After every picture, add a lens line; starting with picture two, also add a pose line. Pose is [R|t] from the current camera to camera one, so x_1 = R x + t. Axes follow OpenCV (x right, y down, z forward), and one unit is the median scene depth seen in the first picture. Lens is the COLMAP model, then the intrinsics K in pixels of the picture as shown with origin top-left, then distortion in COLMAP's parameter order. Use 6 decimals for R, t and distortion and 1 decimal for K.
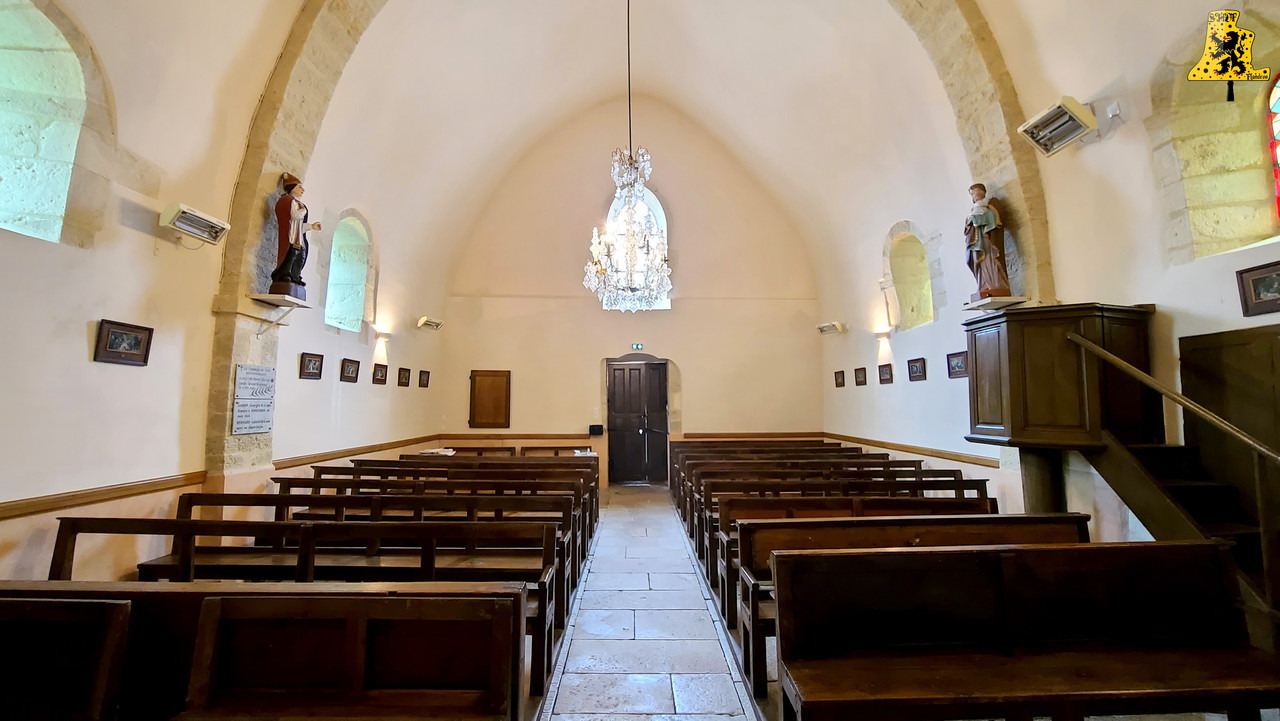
lens RADIAL K [[524.8, 0, 636.3], [0, 524.8, 361.1], [0, 0, 1]] dist [-0.005271, 0.000281]
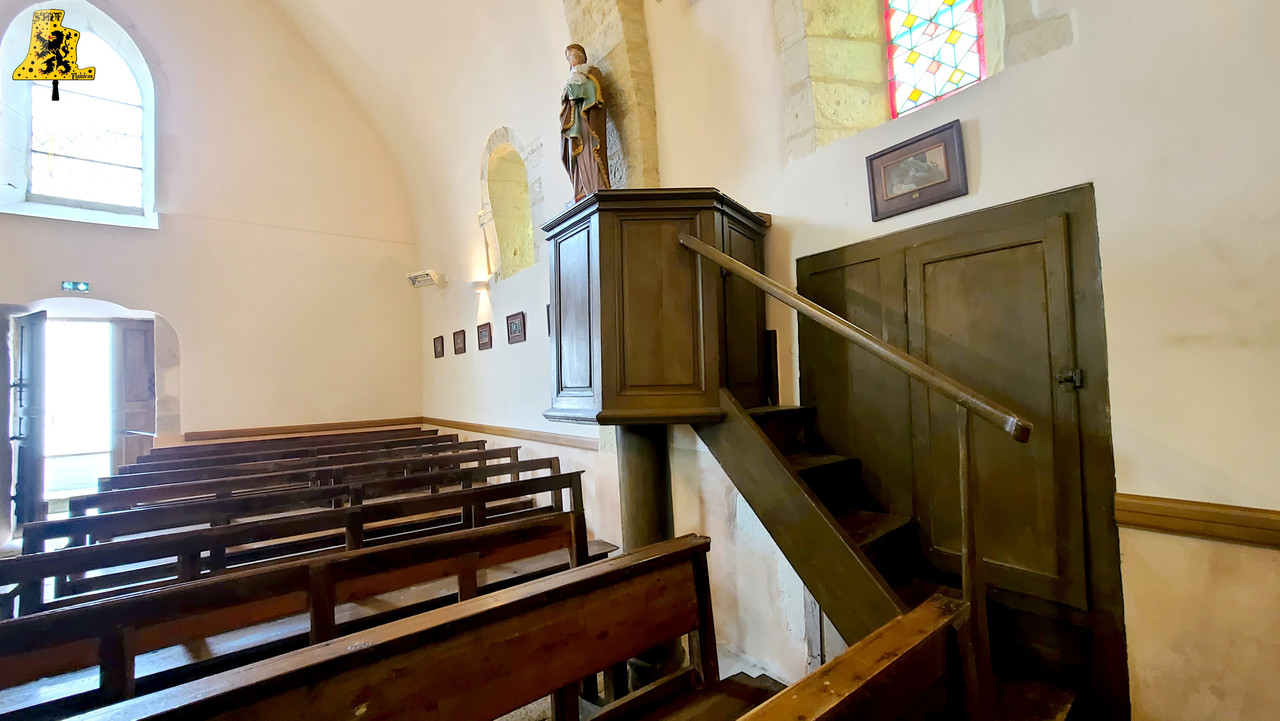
lens RADIAL K [[524.8, 0, 636.3], [0, 524.8, 361.1], [0, 0, 1]] dist [-0.005271, 0.000281]
pose [[0.802656, -0.002758, 0.596436, 0.314393], [-0.015112, 0.999574, 0.024959, 0.060885], [-0.596251, -0.029047, 0.802273, 0.402496]]
